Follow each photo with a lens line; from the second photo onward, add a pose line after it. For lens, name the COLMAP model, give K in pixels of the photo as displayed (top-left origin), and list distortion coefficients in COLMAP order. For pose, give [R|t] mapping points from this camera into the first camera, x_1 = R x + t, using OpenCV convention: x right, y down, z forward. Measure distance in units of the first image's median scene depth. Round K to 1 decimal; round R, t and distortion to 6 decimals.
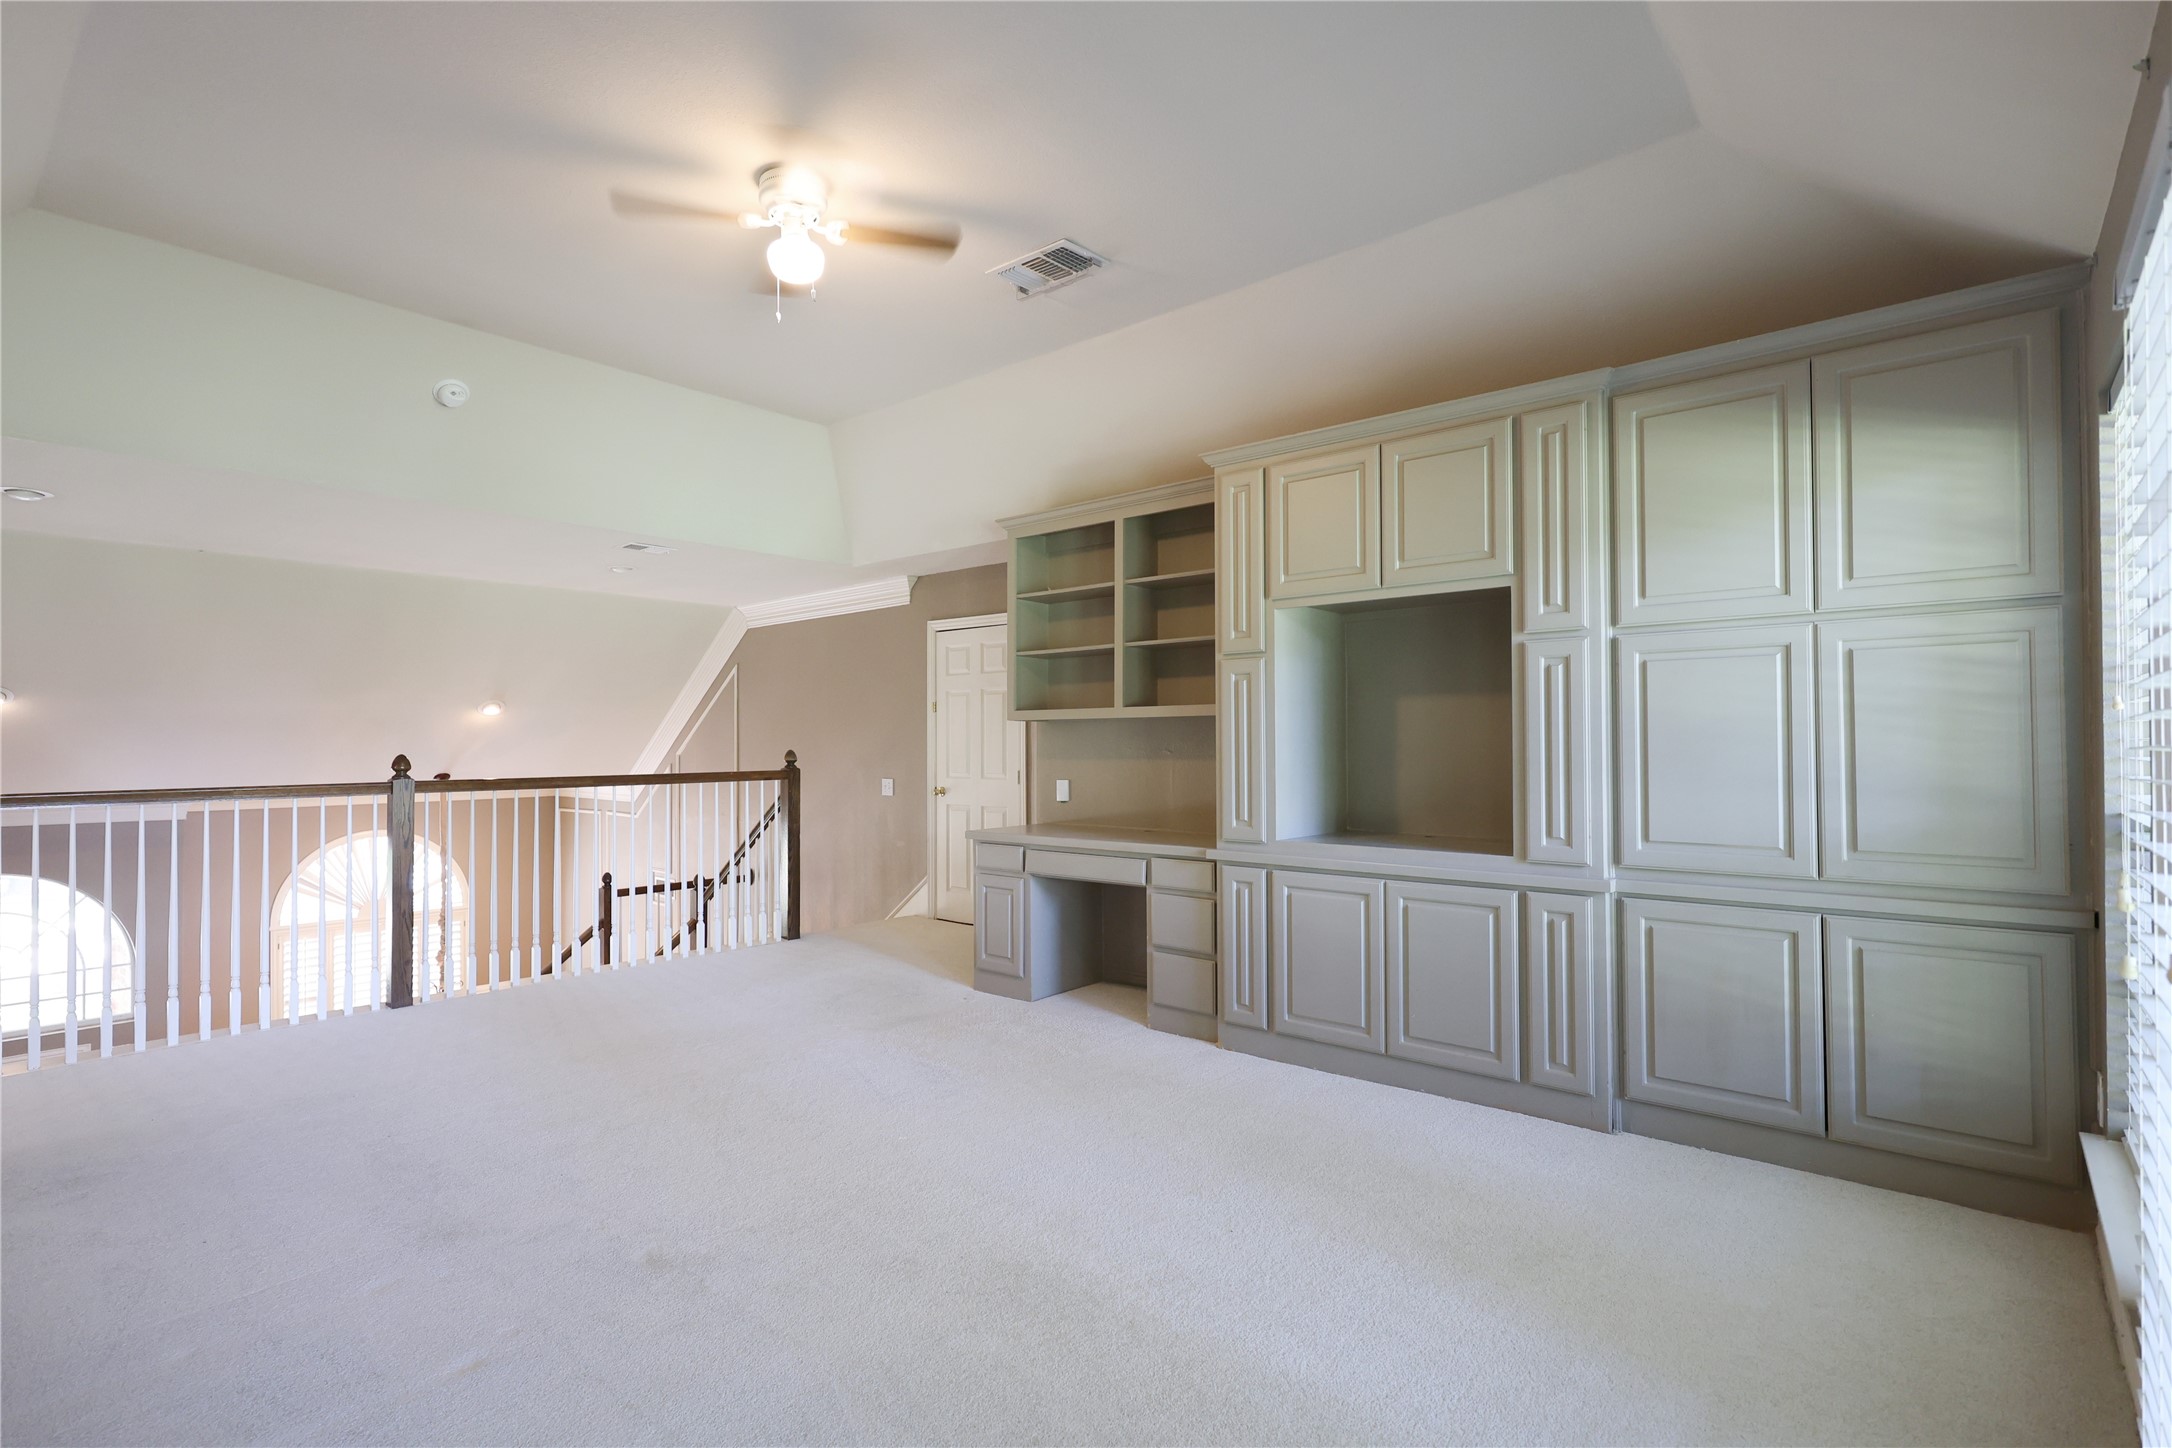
lens RADIAL K [[1051.3, 0, 1086.0], [0, 1051.3, 724.0], [0, 0, 1]] dist [0.004128, 0.000013]
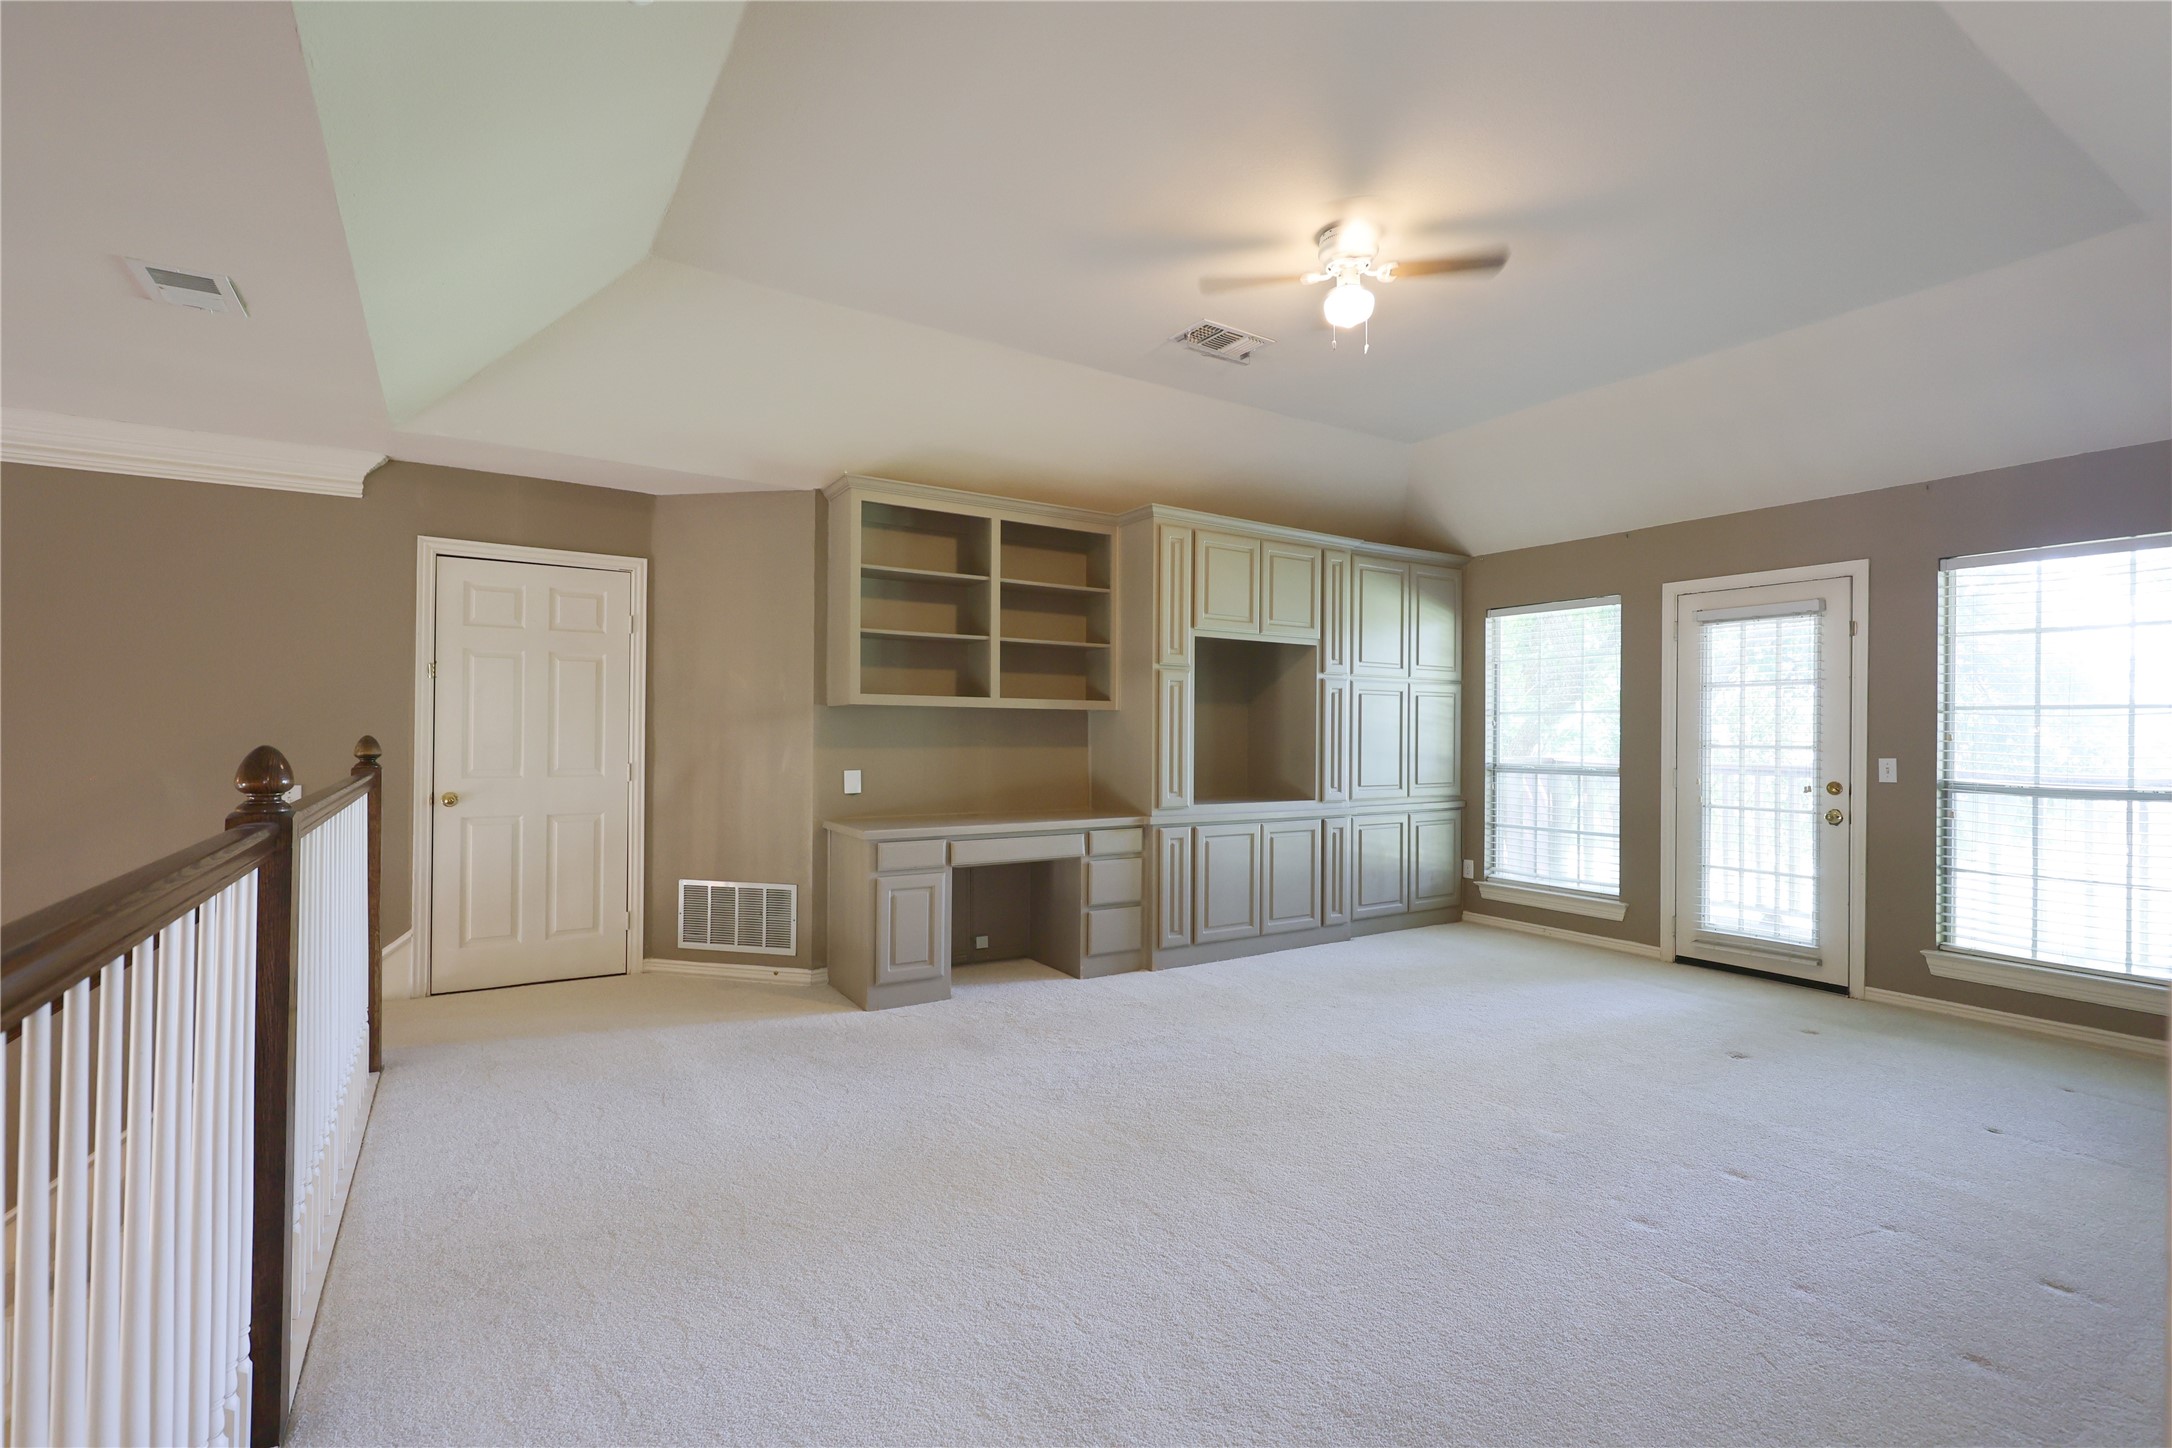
lens RADIAL K [[954.5, 0, 1086.0], [0, 954.5, 724.0], [0, 0, 1]] dist [0.023931, 0.000023]
pose [[0.286486, 0.020956, 0.957855, -1.033012], [-0.024172, 0.999601, -0.014640, 0.026769], [-0.957779, -0.018959, 0.286878, 0.764771]]
